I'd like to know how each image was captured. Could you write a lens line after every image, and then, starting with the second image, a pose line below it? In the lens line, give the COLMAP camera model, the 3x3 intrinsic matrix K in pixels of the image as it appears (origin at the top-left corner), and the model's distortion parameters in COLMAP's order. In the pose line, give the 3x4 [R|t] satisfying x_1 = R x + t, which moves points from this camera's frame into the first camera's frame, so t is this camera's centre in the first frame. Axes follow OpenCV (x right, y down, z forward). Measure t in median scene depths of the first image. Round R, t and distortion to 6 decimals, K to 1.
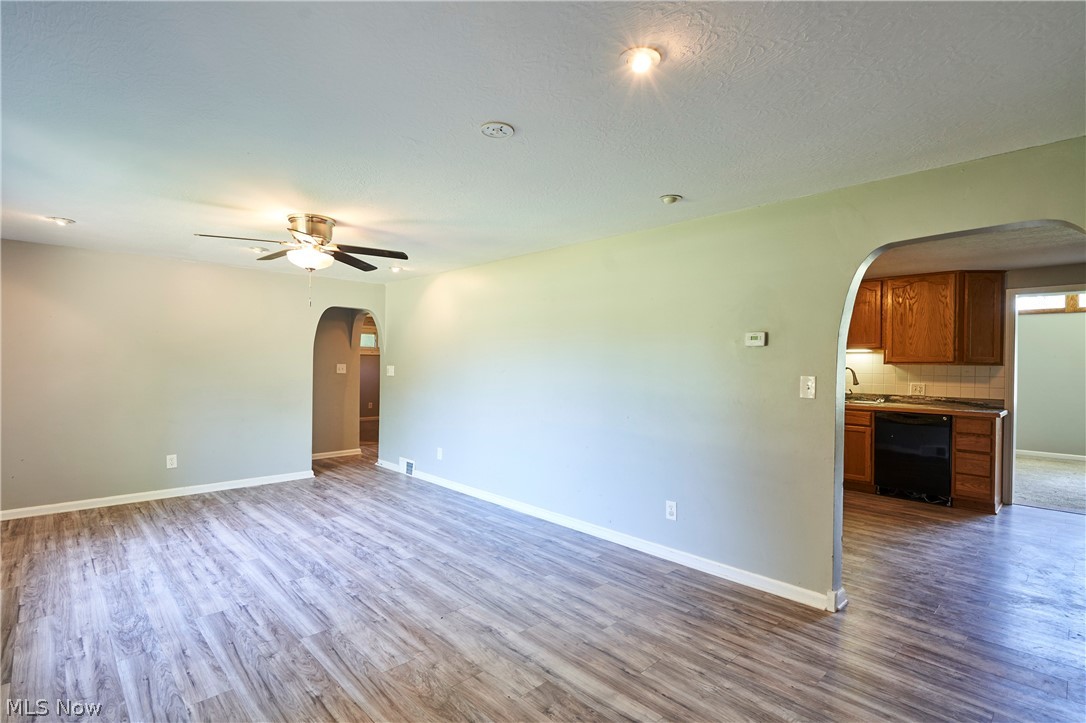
lens RADIAL K [[514.2, 0, 538.7], [0, 514.2, 362.7], [0, 0, 1]] dist [0.017565, -0.006825]
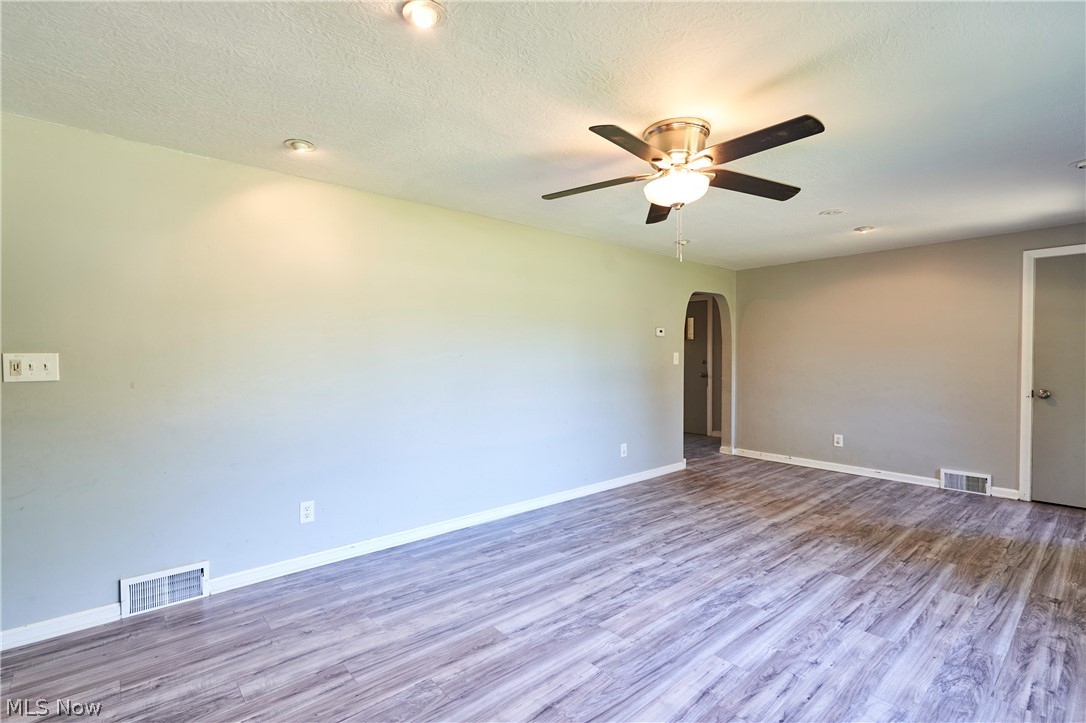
lens RADIAL K [[514.2, 0, 538.7], [0, 514.2, 362.7], [0, 0, 1]] dist [0.017565, -0.006825]
pose [[0.032625, -0.025617, 0.999139, -1.427456], [-0.000898, 0.999670, 0.025660, 0.012692], [-0.999467, -0.001735, 0.032591, 1.464301]]
